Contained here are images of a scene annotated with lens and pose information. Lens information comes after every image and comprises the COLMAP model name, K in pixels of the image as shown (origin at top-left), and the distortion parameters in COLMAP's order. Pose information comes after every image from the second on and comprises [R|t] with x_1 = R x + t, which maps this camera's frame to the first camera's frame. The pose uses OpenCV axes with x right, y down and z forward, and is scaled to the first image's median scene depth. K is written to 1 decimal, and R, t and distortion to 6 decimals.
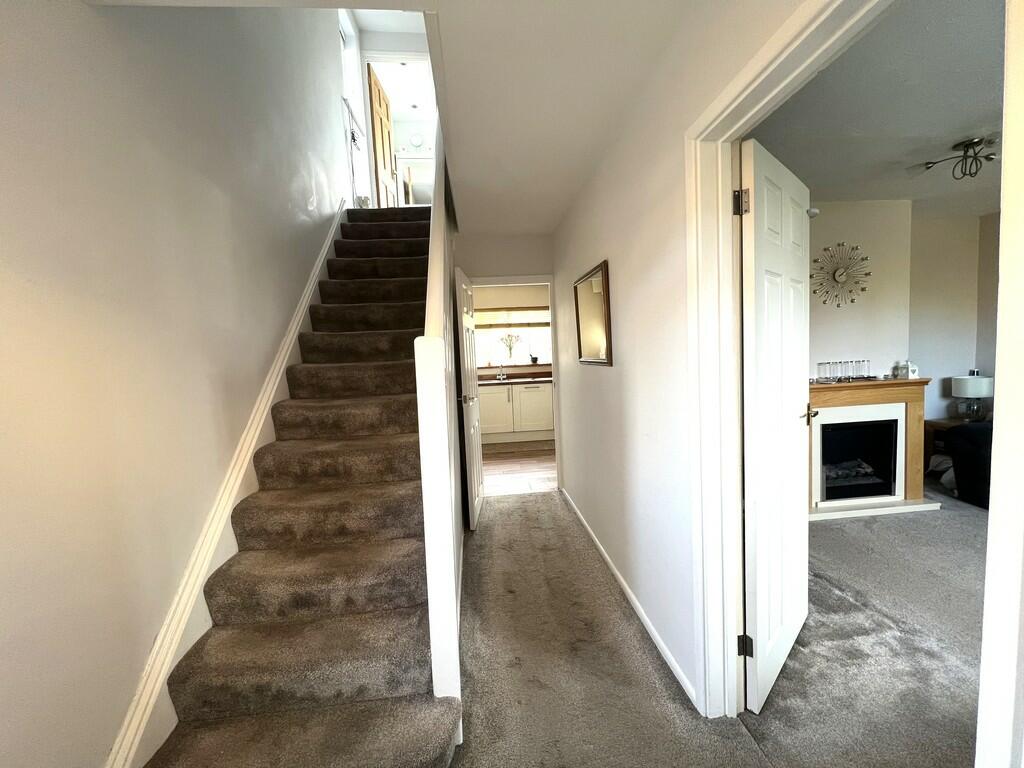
lens RADIAL K [[423.2, 0, 513.8], [0, 423.2, 383.5], [0, 0, 1]] dist [0.011335, 0.001058]
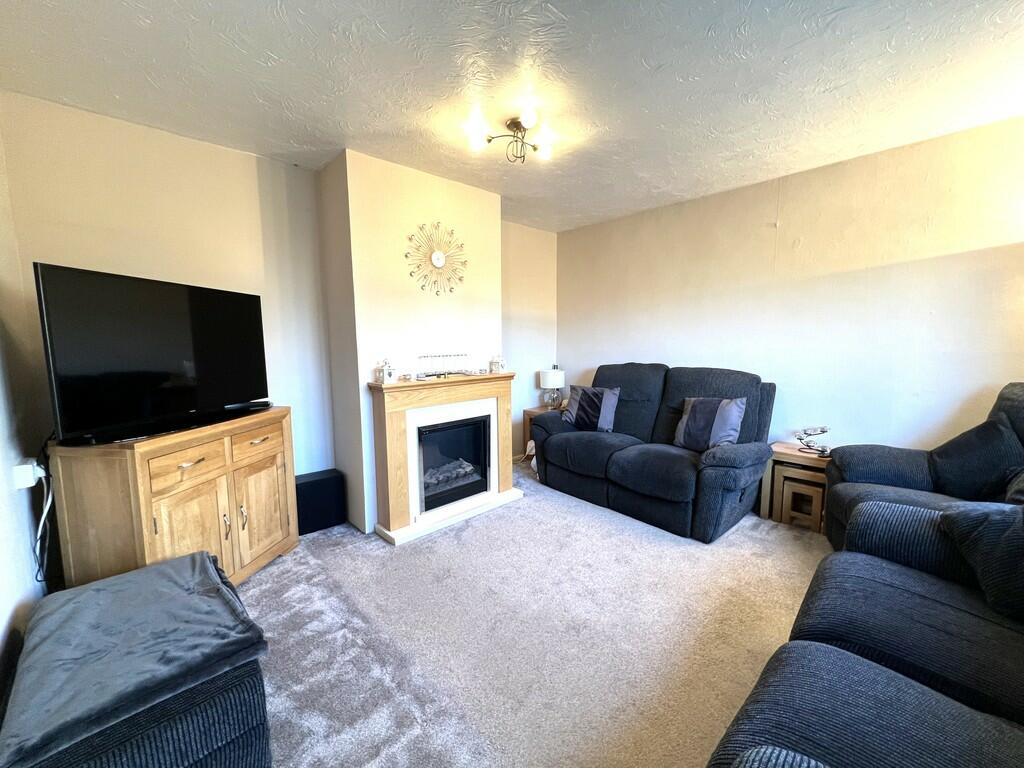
lens RADIAL K [[423.2, 0, 512.7], [0, 423.2, 384.2], [0, 0, 1]] dist [0.011335, 0.001058]
pose [[0.791270, -0.026854, 0.610877, 0.337191], [0.012903, 0.999546, 0.027227, -0.012687], [-0.611330, -0.013662, 0.791258, 0.190327]]
